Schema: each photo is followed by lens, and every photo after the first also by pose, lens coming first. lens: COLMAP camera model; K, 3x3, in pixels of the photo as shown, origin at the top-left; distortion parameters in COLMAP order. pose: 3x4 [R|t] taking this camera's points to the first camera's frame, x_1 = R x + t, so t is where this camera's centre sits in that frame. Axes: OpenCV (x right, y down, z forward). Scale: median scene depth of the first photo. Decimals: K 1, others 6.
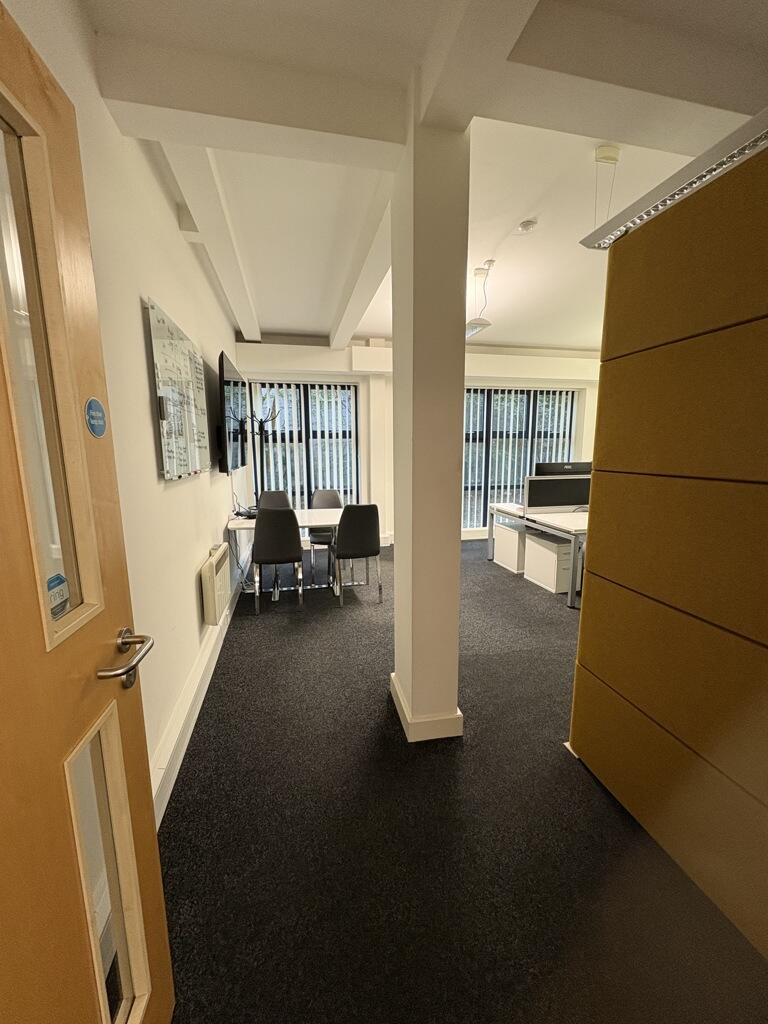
lens RADIAL K [[405.8, 0, 385.2], [0, 405.8, 513.6], [0, 0, 1]] dist [-0.001151, 0.000105]
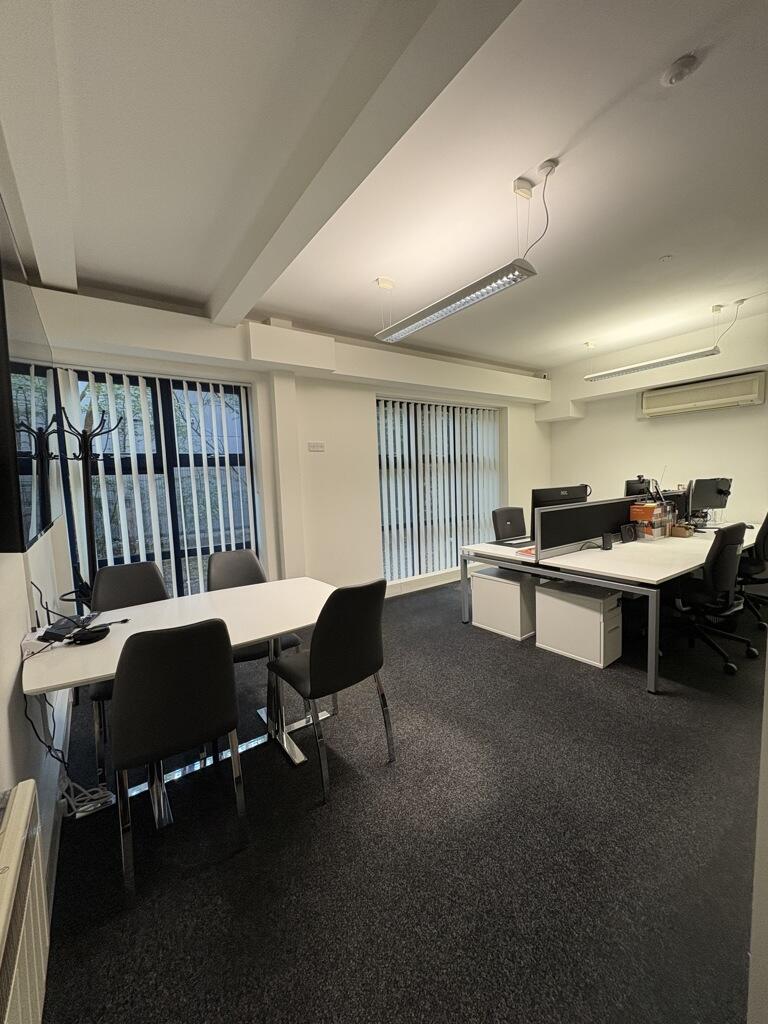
lens RADIAL K [[405.8, 0, 385.2], [0, 405.8, 513.6], [0, 0, 1]] dist [-0.001151, 0.000105]
pose [[0.921848, -0.063554, 0.382305, -0.138323], [0.095341, 0.993336, -0.064763, -0.046266], [-0.375642, 0.096151, 0.921764, 0.334000]]
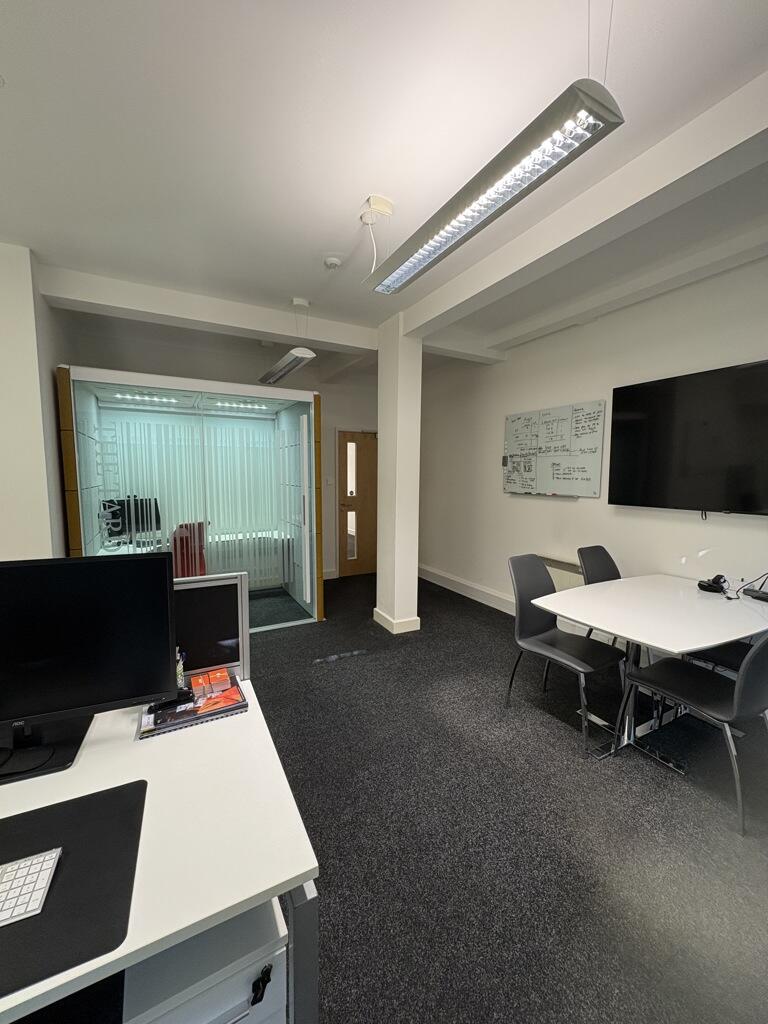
lens RADIAL K [[405.7, 0, 379.9], [0, 405.7, 512.6], [0, 0, 1]] dist [-0.002826, -0.000235]
pose [[-0.965459, 0.021876, -0.259635, 0.249417], [-0.046696, 0.965808, 0.255017, -0.177830], [0.256336, 0.258333, -0.931427, 1.028310]]
